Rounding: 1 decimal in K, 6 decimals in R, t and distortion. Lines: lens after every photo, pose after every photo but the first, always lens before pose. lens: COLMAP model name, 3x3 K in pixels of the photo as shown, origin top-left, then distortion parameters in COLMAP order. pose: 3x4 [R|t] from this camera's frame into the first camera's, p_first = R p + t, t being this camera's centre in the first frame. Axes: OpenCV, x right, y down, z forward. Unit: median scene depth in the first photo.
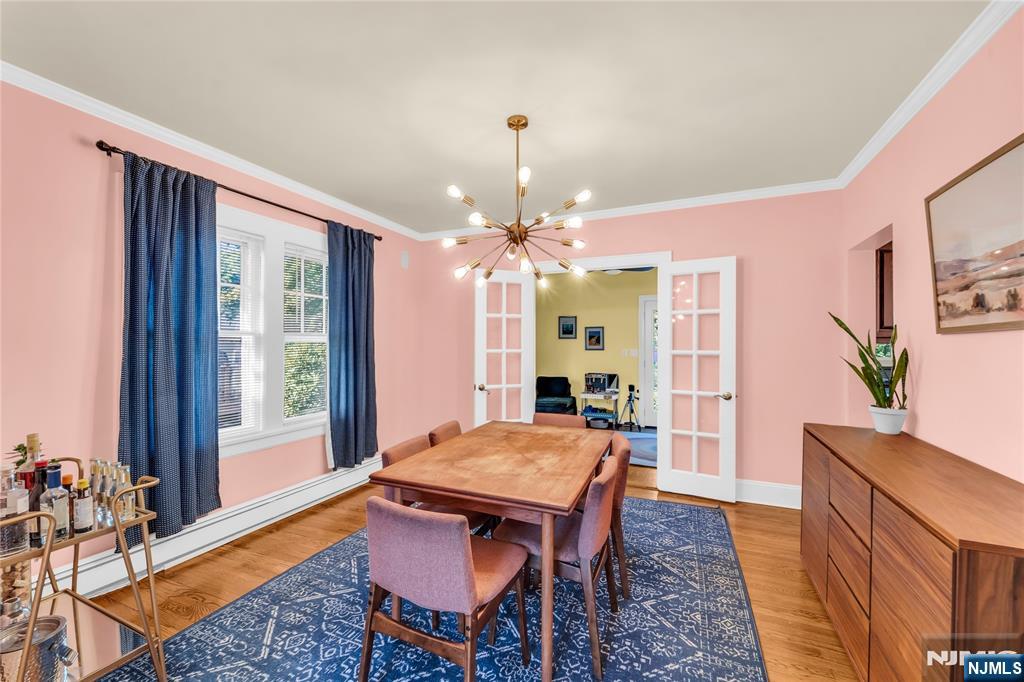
lens RADIAL K [[419.7, 0, 505.7], [0, 419.7, 346.3], [0, 0, 1]] dist [0.000647, -0.000305]
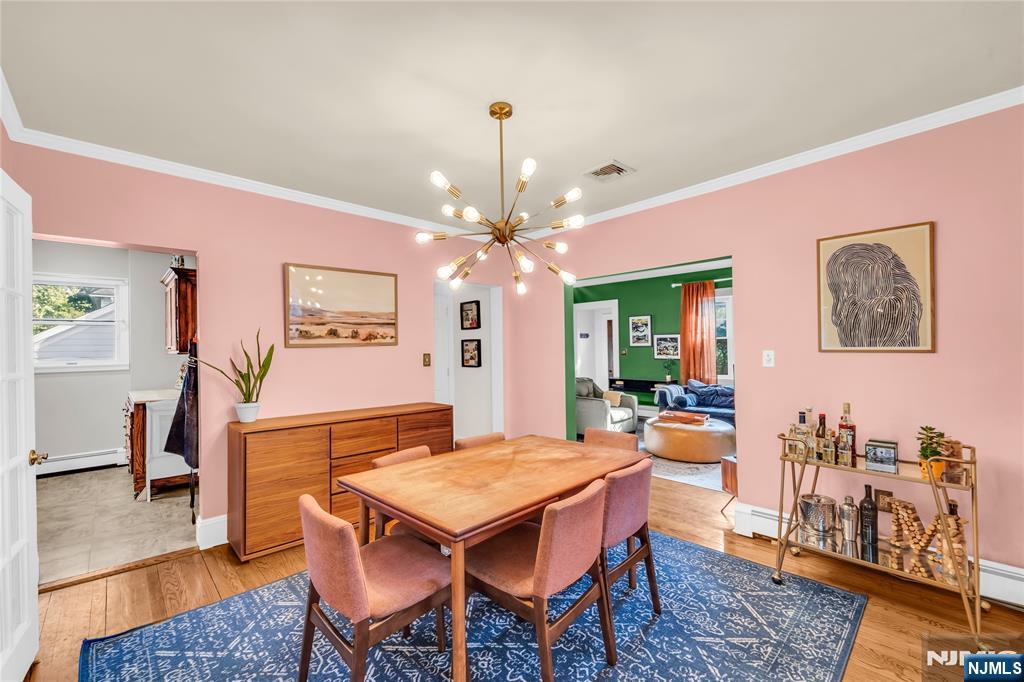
lens RADIAL K [[419.7, 0, 496.9], [0, 419.7, 344.4], [0, 0, 1]] dist [0.000647, -0.000305]
pose [[-0.911905, 0.012876, 0.410200, -0.308533], [0.012152, 0.999917, -0.004372, -0.018835], [-0.410222, 0.000998, -0.911985, 1.713695]]
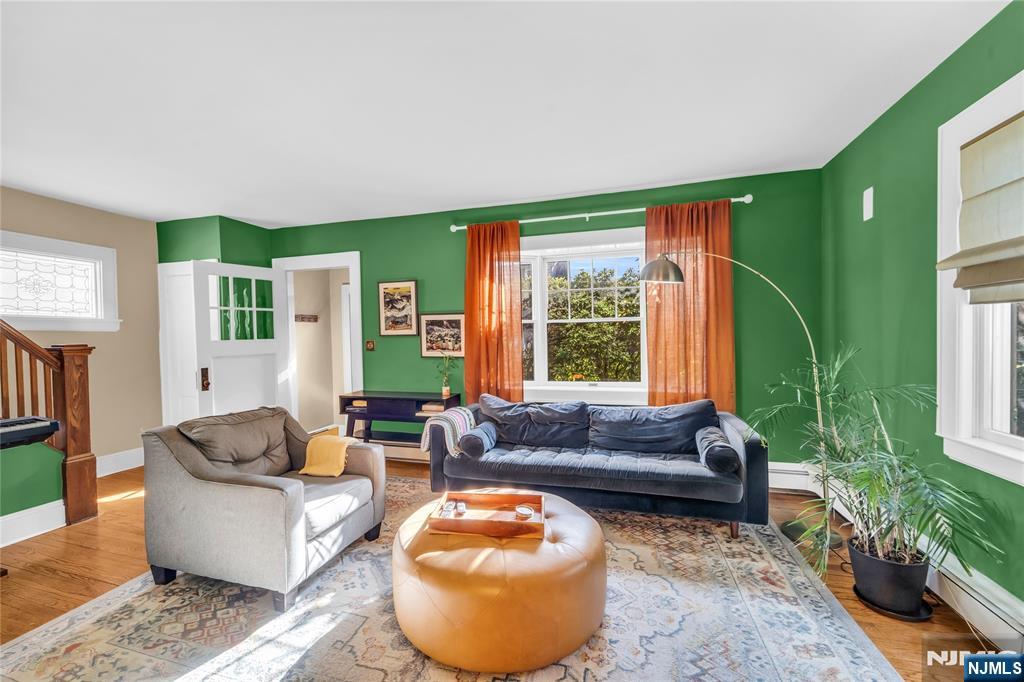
lens RADIAL K [[419.7, 0, 508.7], [0, 419.7, 341.6], [0, 0, 1]] dist [0.000647, -0.000305]
pose [[-0.991379, 0.016241, -0.130018, -0.277666], [0.013940, 0.999730, 0.018587, -0.013550], [0.130284, 0.016615, -0.991337, 1.130031]]
